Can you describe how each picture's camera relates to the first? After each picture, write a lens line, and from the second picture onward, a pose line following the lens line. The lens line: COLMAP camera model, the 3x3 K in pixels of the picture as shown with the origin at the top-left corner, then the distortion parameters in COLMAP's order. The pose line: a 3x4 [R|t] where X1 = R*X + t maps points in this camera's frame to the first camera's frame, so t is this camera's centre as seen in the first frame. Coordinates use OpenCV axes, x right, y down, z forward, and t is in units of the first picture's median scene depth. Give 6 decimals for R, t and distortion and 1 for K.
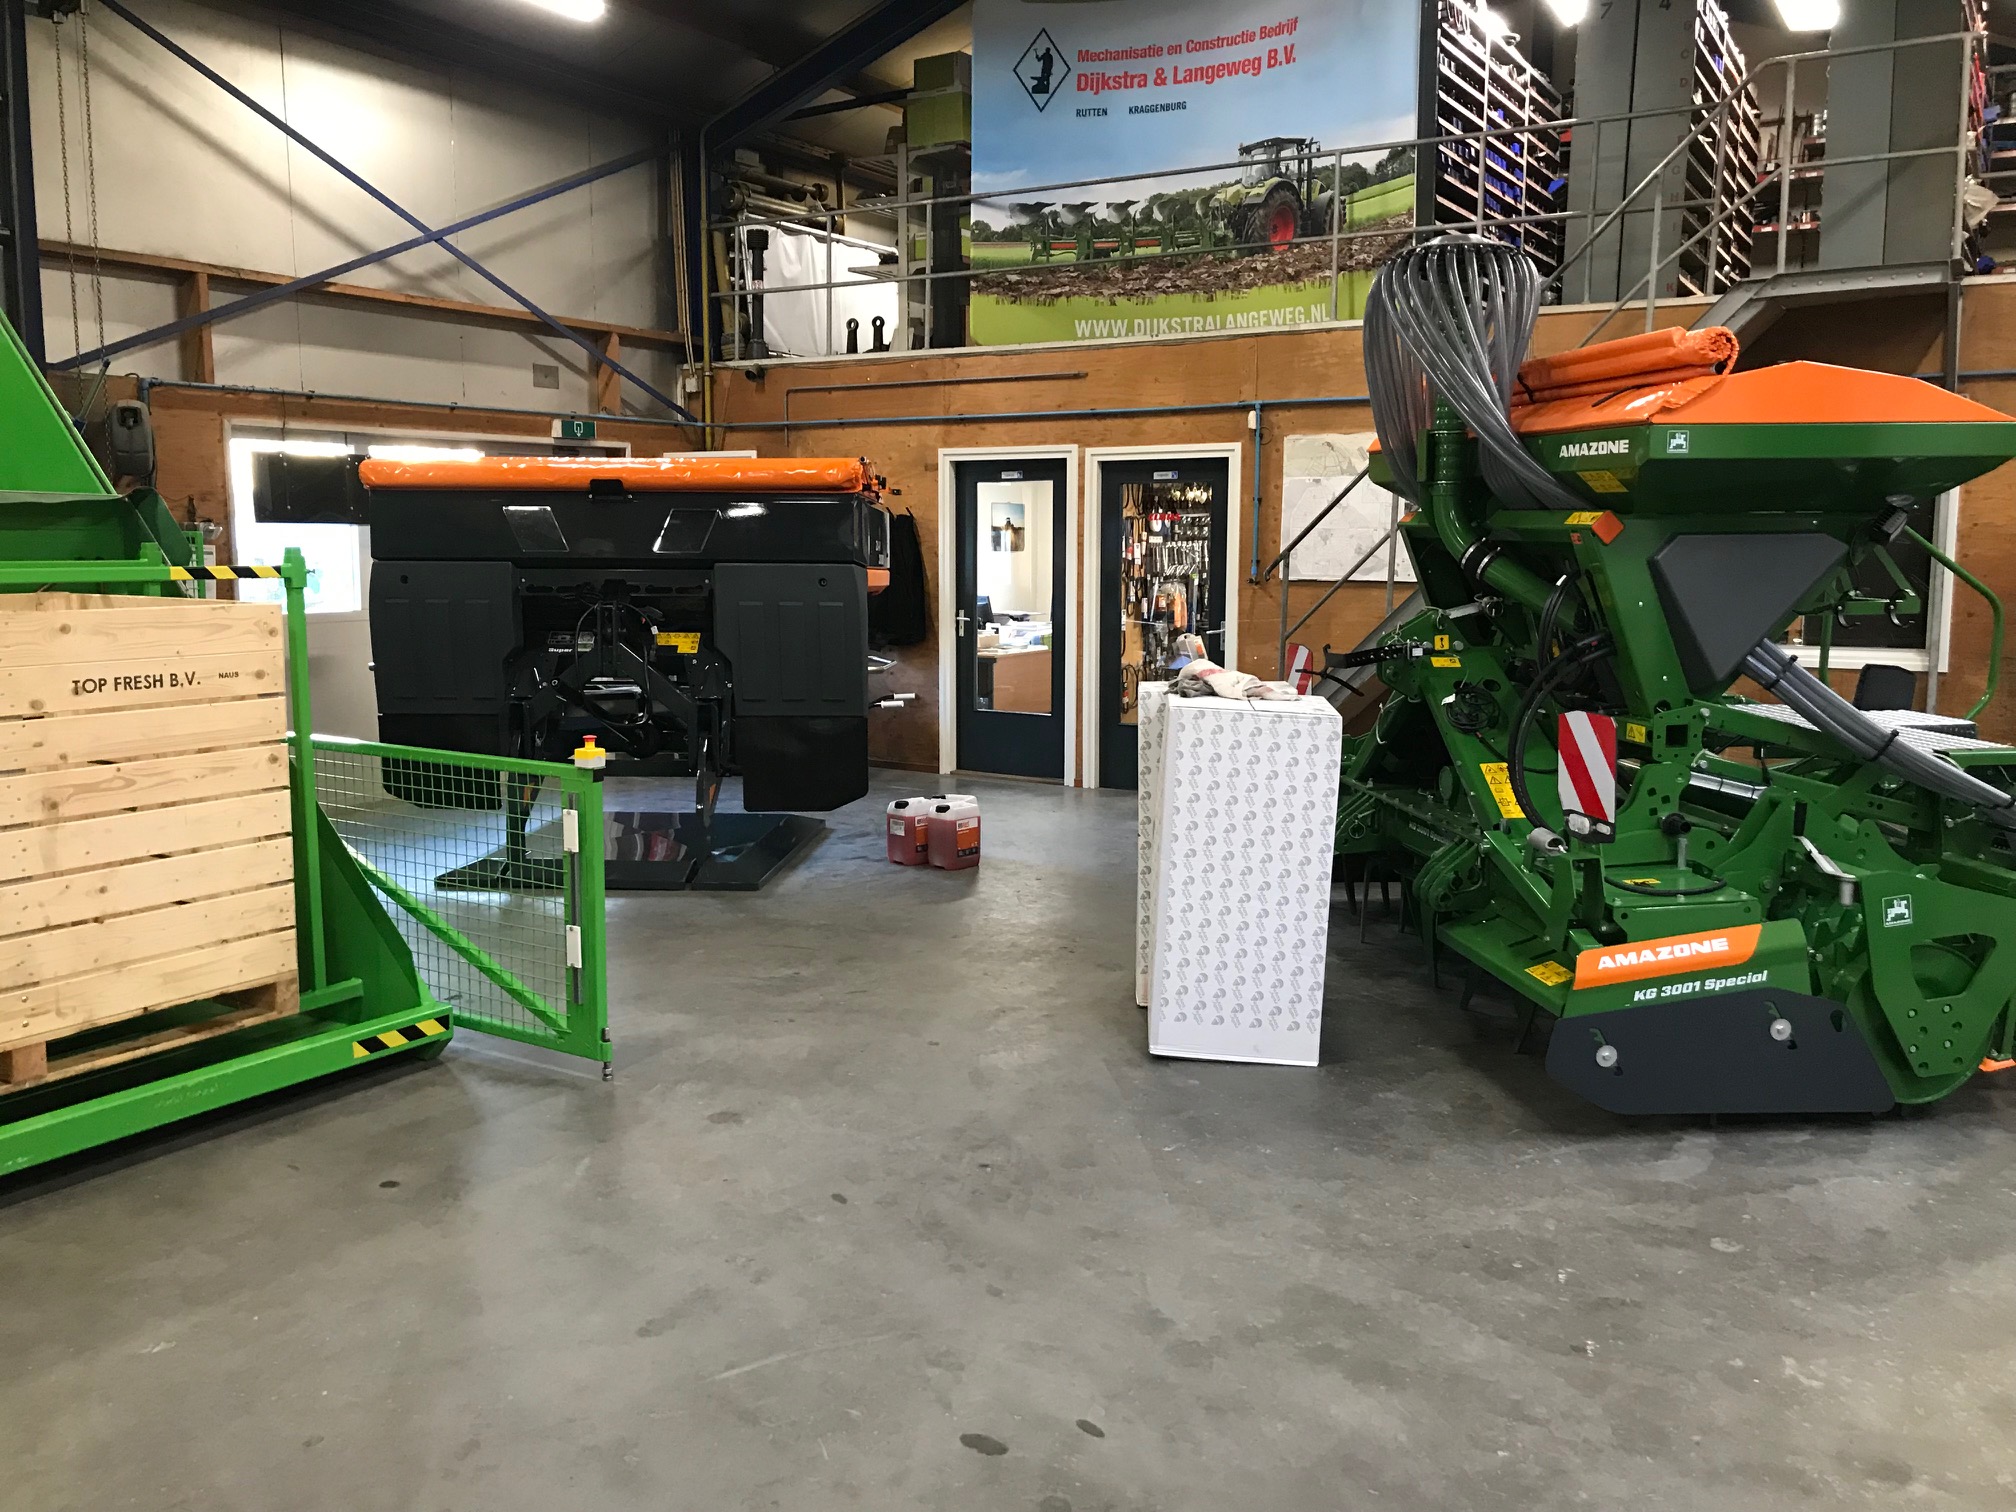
lens RADIAL K [[1651.4, 0, 1007.7], [0, 1651.4, 752.2], [0, 0, 1]] dist [0.011834, 0.005912]
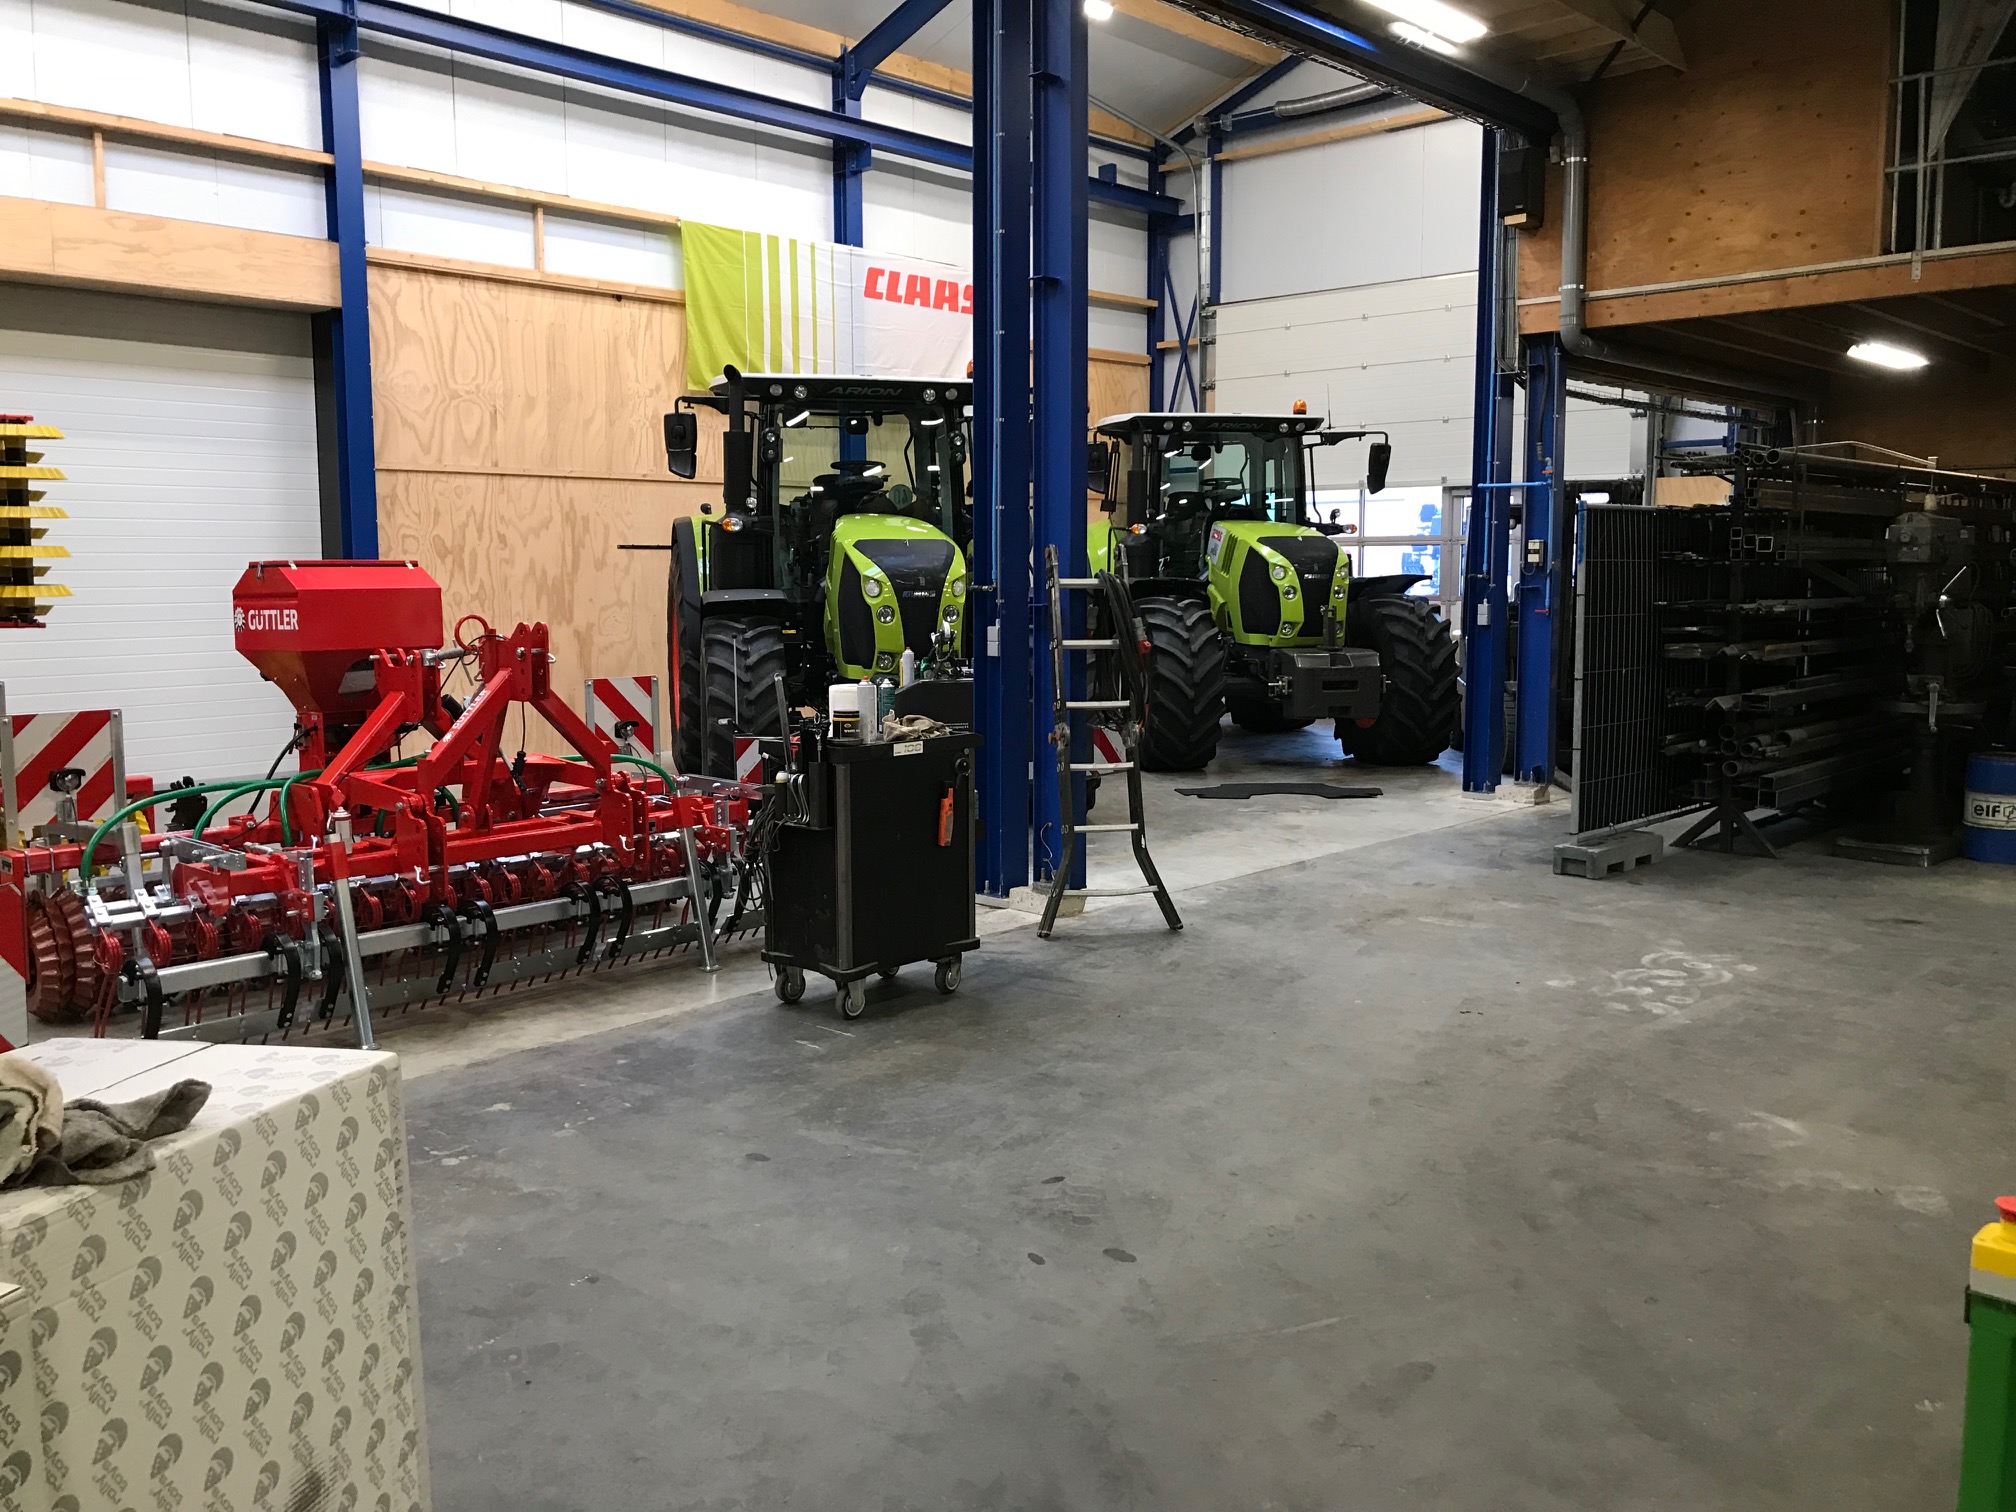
lens RADIAL K [[1651.4, 0, 1011.1], [0, 1651.4, 756.0], [0, 0, 1]] dist [0.011834, 0.005912]
pose [[-0.978326, -0.019430, 0.206159, -0.171276], [0.034488, 0.966394, 0.254741, -0.274921], [-0.204180, 0.256329, -0.944778, 1.902037]]
